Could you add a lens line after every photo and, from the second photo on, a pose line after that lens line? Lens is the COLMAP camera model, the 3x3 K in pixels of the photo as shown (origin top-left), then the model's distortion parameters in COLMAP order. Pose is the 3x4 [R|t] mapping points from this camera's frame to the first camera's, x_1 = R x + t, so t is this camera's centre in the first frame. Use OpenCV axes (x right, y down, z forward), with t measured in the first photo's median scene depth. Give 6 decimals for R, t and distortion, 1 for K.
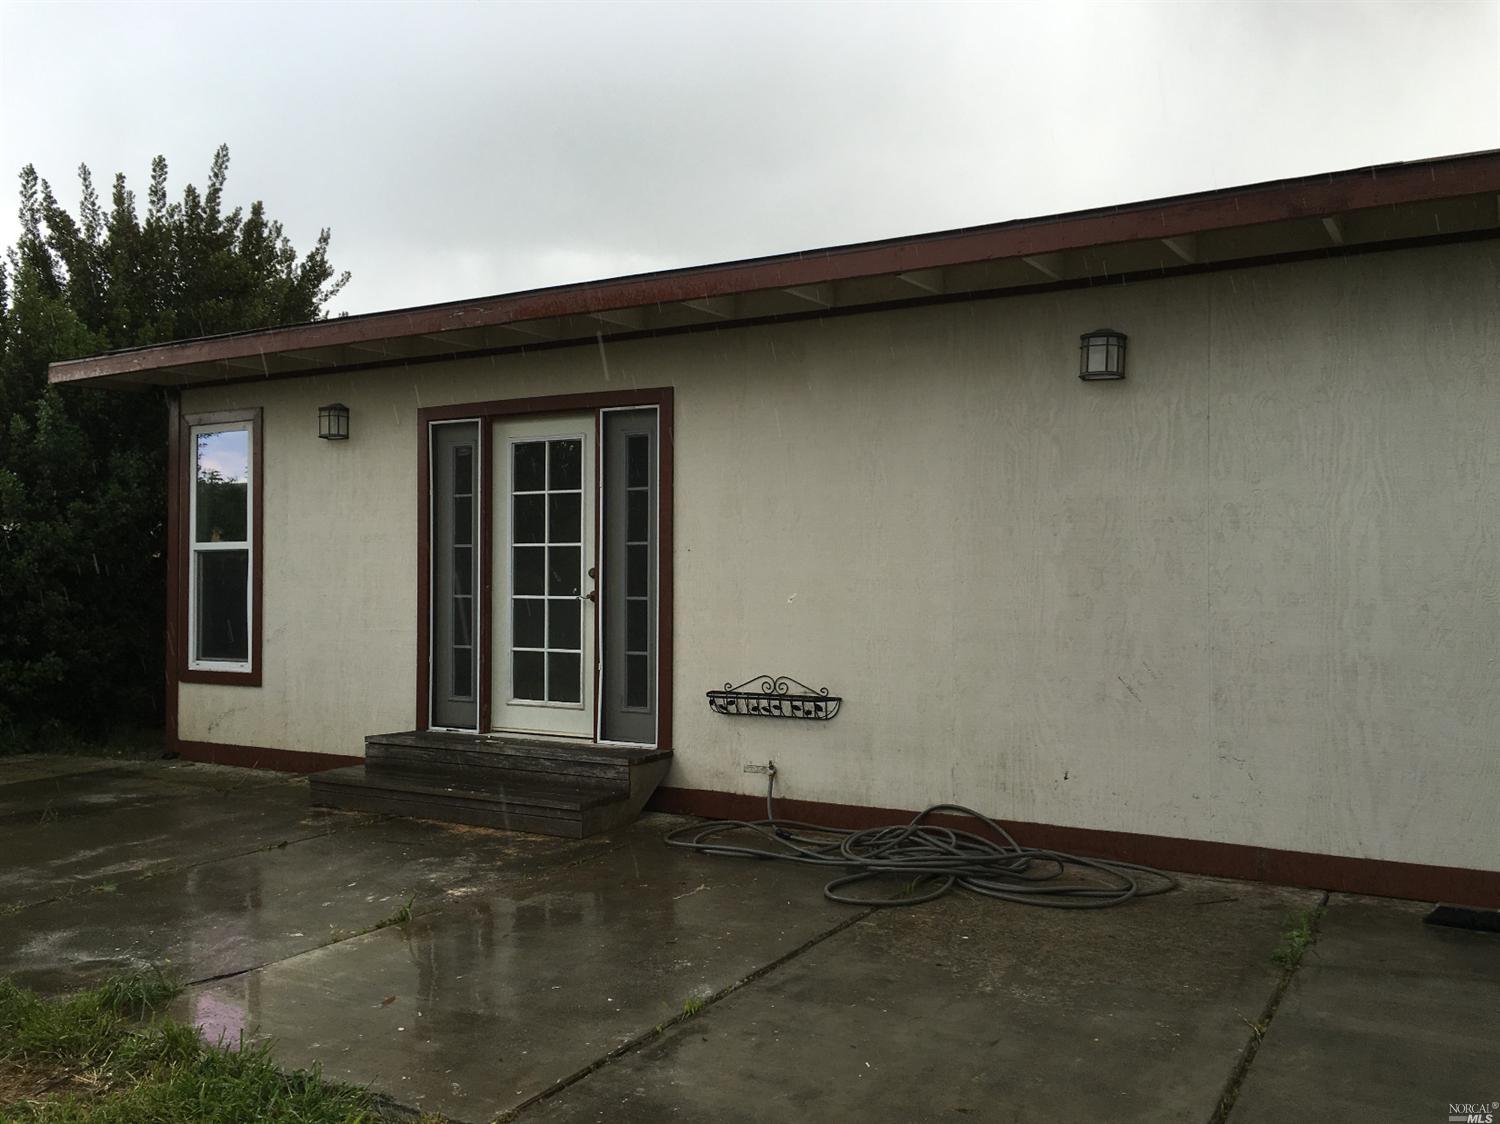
lens RADIAL K [[1266.7, 0, 738.1], [0, 1266.7, 555.4], [0, 0, 1]] dist [0.068230, -0.064716]
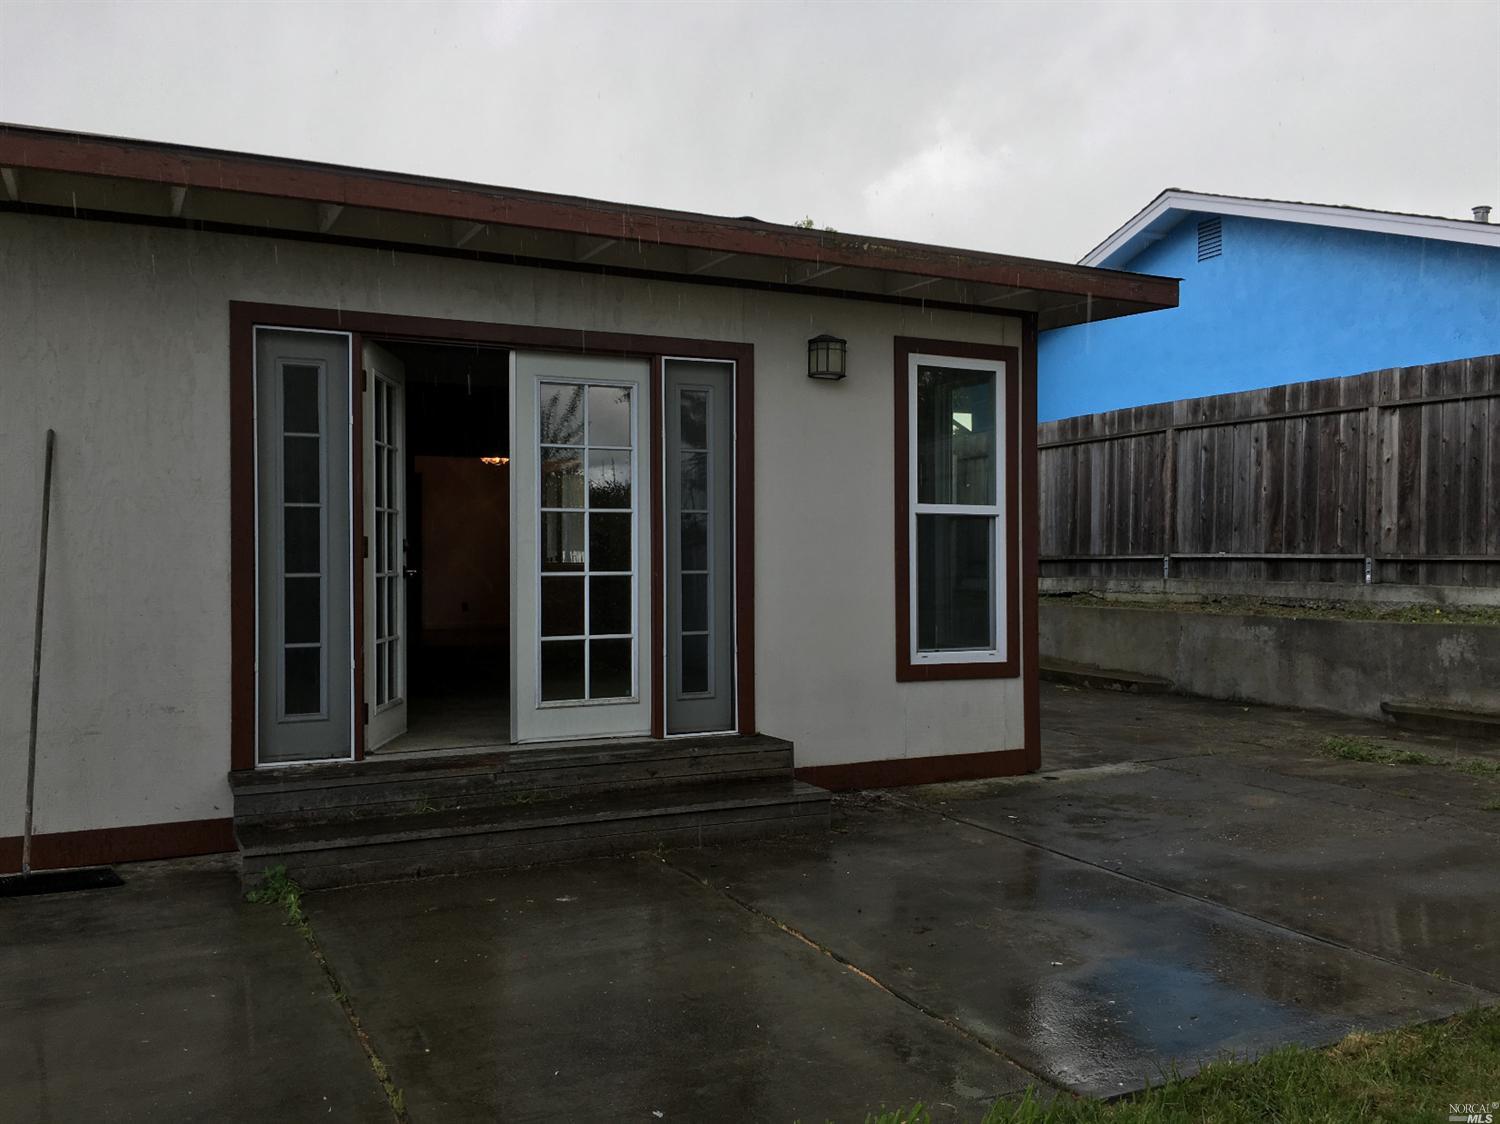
lens RADIAL K [[1266.7, 0, 741.3], [0, 1266.7, 566.5], [0, 0, 1]] dist [0.068230, -0.064716]
pose [[0.562047, -0.009521, 0.827051, -0.779108], [-0.015864, 0.999626, 0.022289, 0.008599], [-0.826953, -0.025648, 0.561685, 0.455524]]
